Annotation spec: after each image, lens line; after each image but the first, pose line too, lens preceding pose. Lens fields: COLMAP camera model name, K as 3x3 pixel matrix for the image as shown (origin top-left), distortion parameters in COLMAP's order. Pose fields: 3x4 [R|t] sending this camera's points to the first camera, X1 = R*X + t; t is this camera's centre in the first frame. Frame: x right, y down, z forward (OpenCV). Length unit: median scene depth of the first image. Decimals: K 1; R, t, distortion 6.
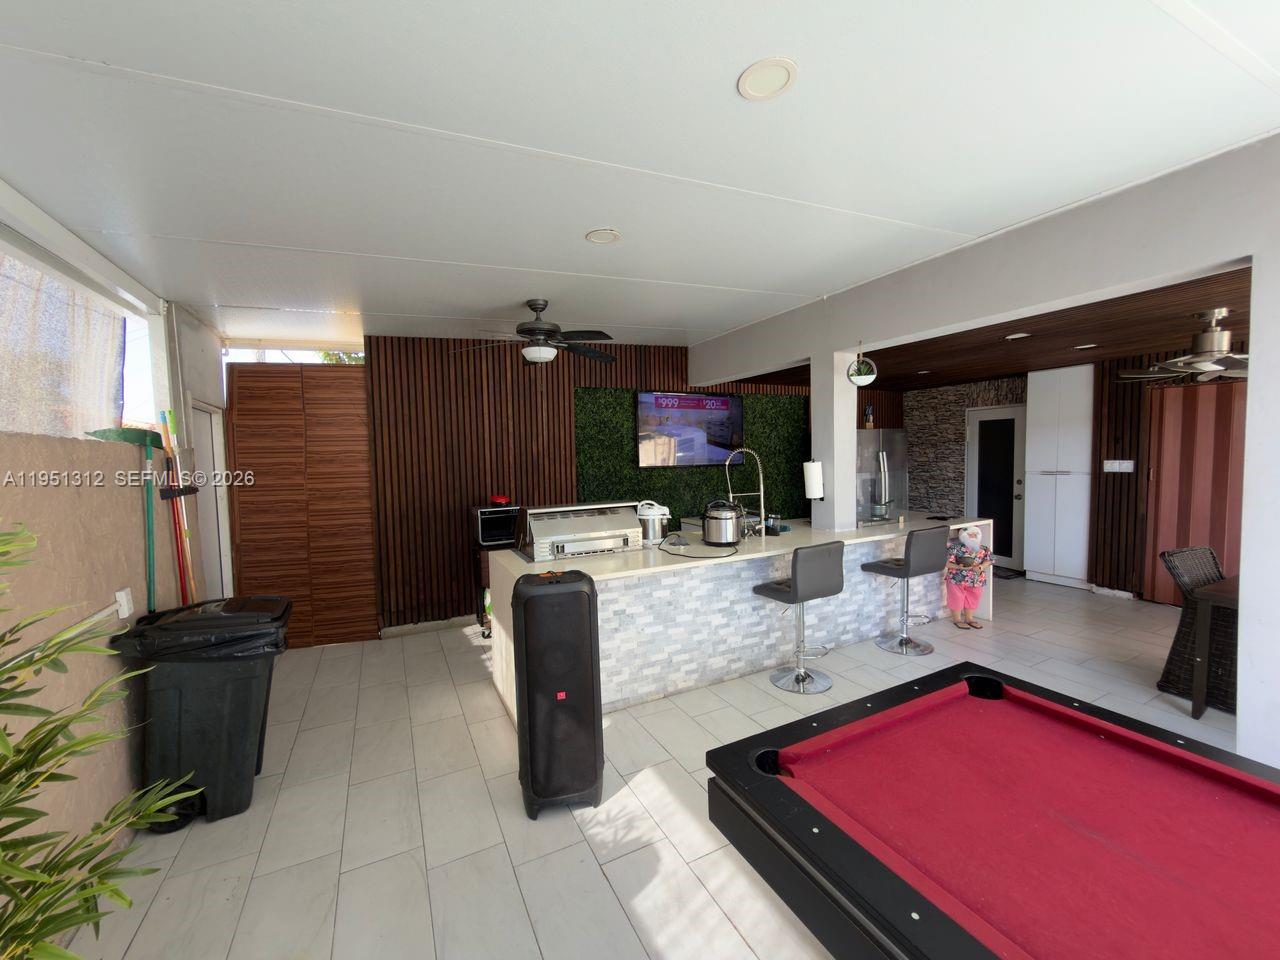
lens RADIAL K [[511.4, 0, 638.8], [0, 511.4, 479.8], [0, 0, 1]] dist [0.002900, 0.000758]
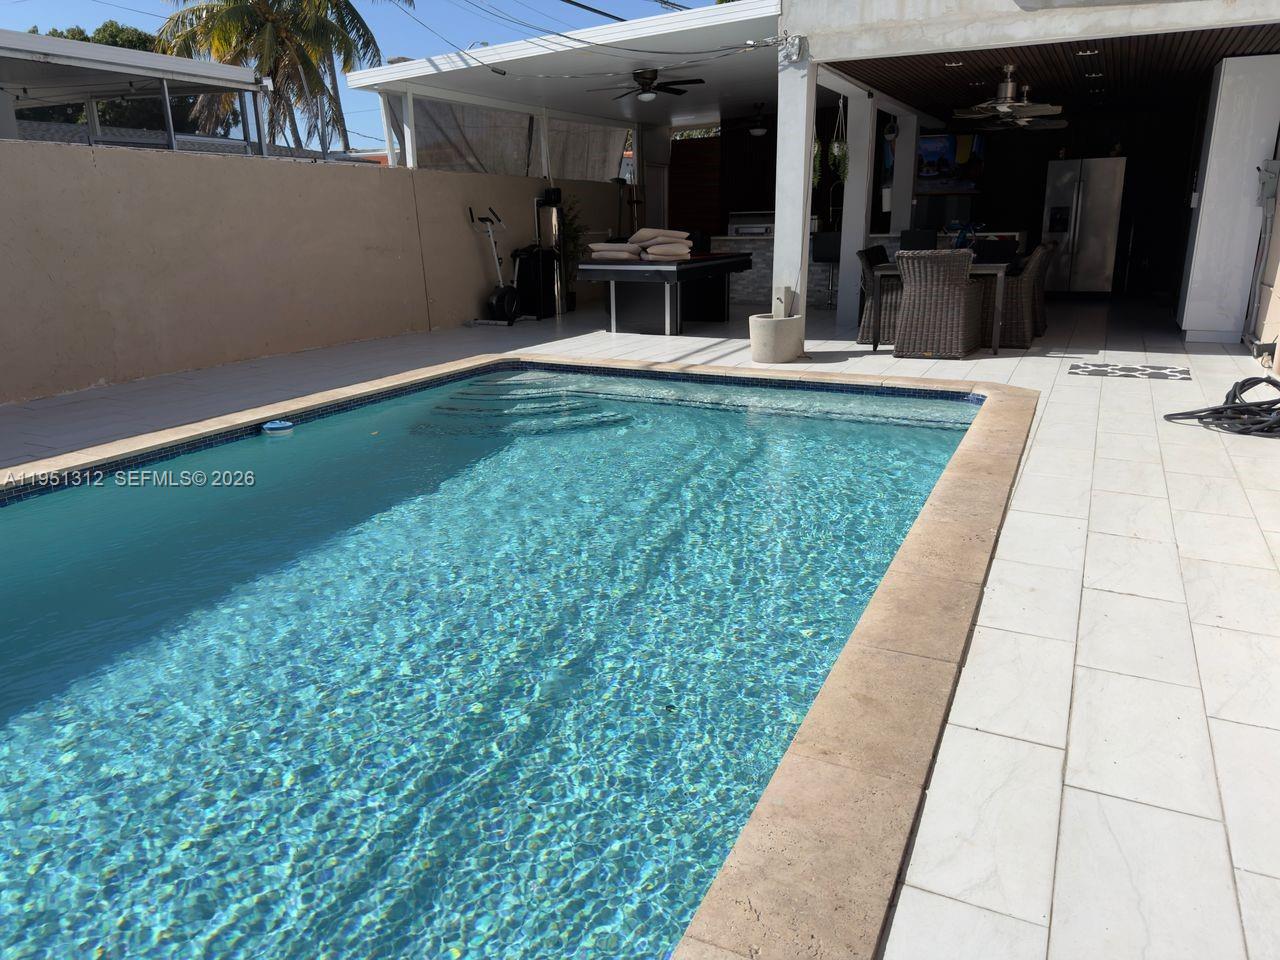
lens RADIAL K [[899.3, 0, 643.8], [0, 899.3, 479.4], [0, 0, 1]] dist [0.079559, -0.090795]
pose [[0.597394, 0.239745, -0.765273, 2.652260], [-0.047858, 0.963225, 0.264401, 0.143083], [0.800519, -0.121327, 0.586898, -1.637210]]
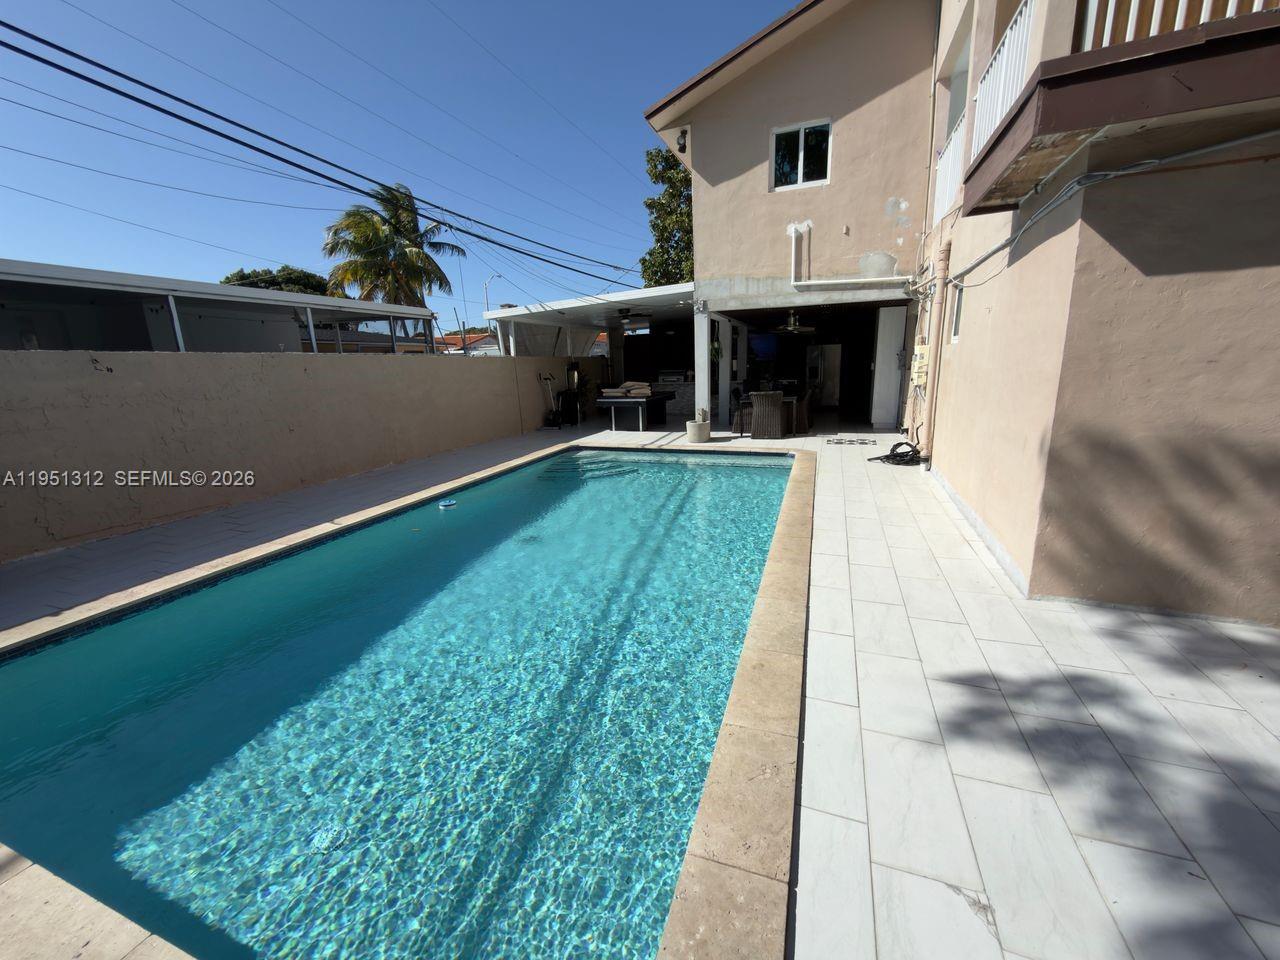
lens RADIAL K [[511.4, 0, 635.8], [0, 511.4, 488.1], [0, 0, 1]] dist [0.002900, 0.000758]
pose [[0.676795, 0.178085, -0.714307, 2.979278], [-0.027593, 0.975754, 0.217122, 0.056164], [0.735654, -0.127237, 0.665300, -2.450794]]
